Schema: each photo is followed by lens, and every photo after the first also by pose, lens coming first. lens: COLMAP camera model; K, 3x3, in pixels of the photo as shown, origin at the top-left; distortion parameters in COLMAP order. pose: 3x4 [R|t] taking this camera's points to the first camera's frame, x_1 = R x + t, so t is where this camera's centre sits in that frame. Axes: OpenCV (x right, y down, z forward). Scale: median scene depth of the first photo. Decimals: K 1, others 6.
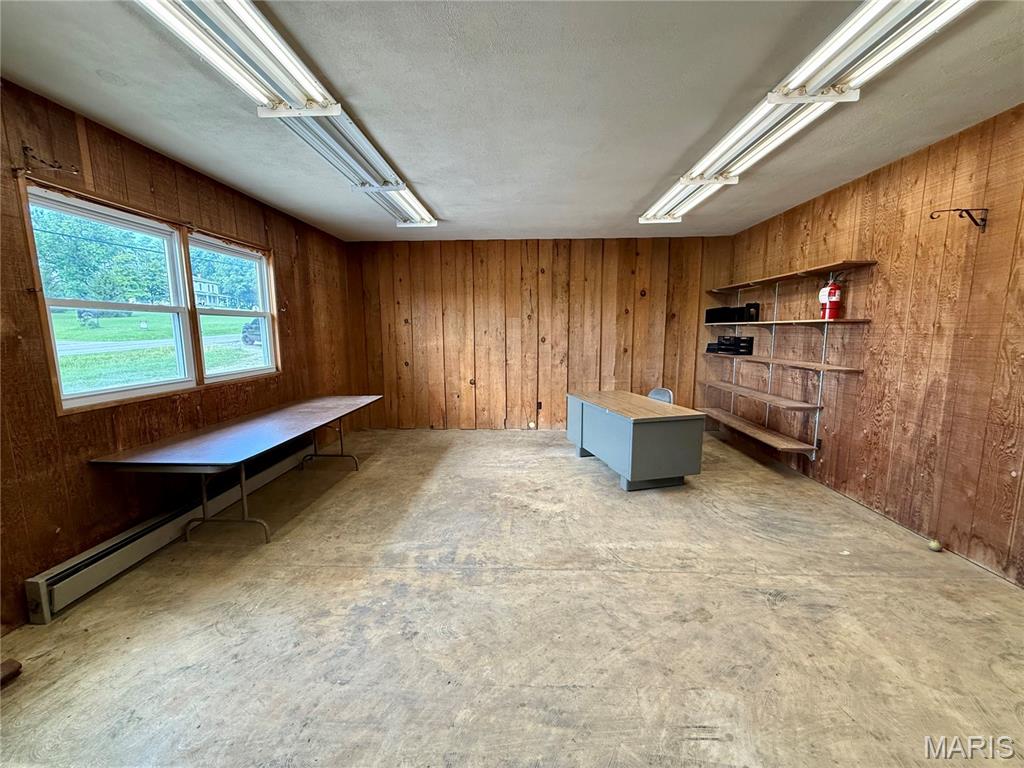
lens RADIAL K [[408.3, 0, 509.7], [0, 408.3, 384.3], [0, 0, 1]] dist [0.001896, 0.000260]
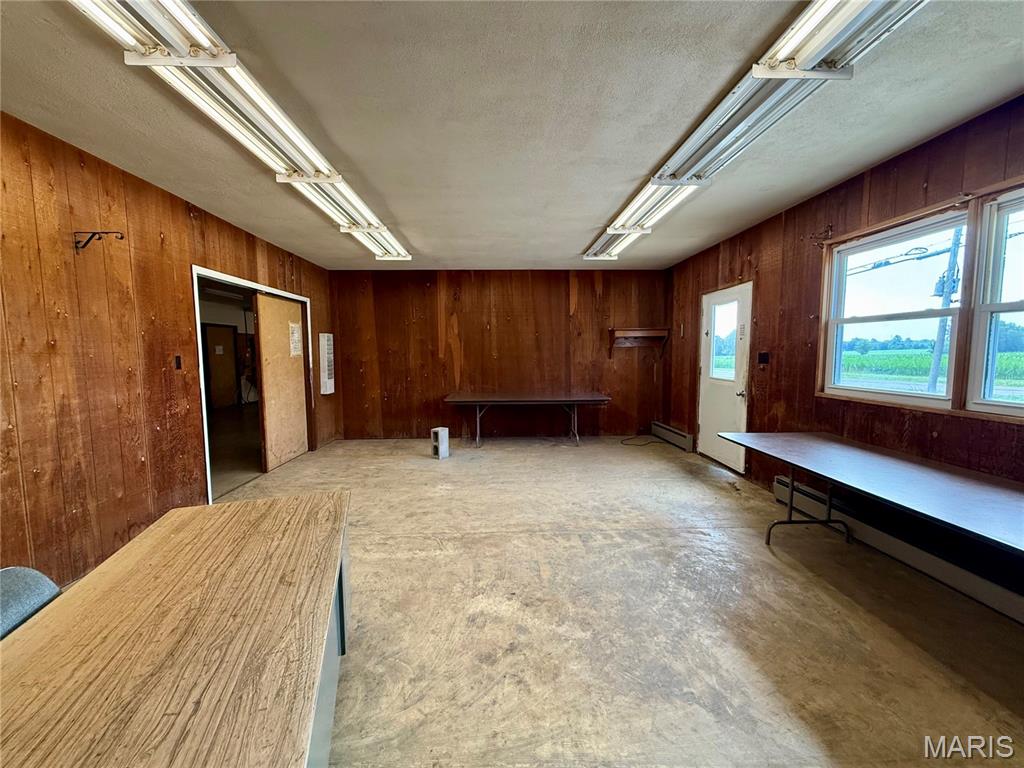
lens RADIAL K [[408.3, 0, 510.2], [0, 408.3, 385.8], [0, 0, 1]] dist [0.001896, 0.000260]
pose [[-0.997201, 0.018886, -0.072344, 0.131813], [0.002800, 0.976328, 0.216279, -0.236679], [0.074716, 0.215471, -0.973648, 1.915177]]
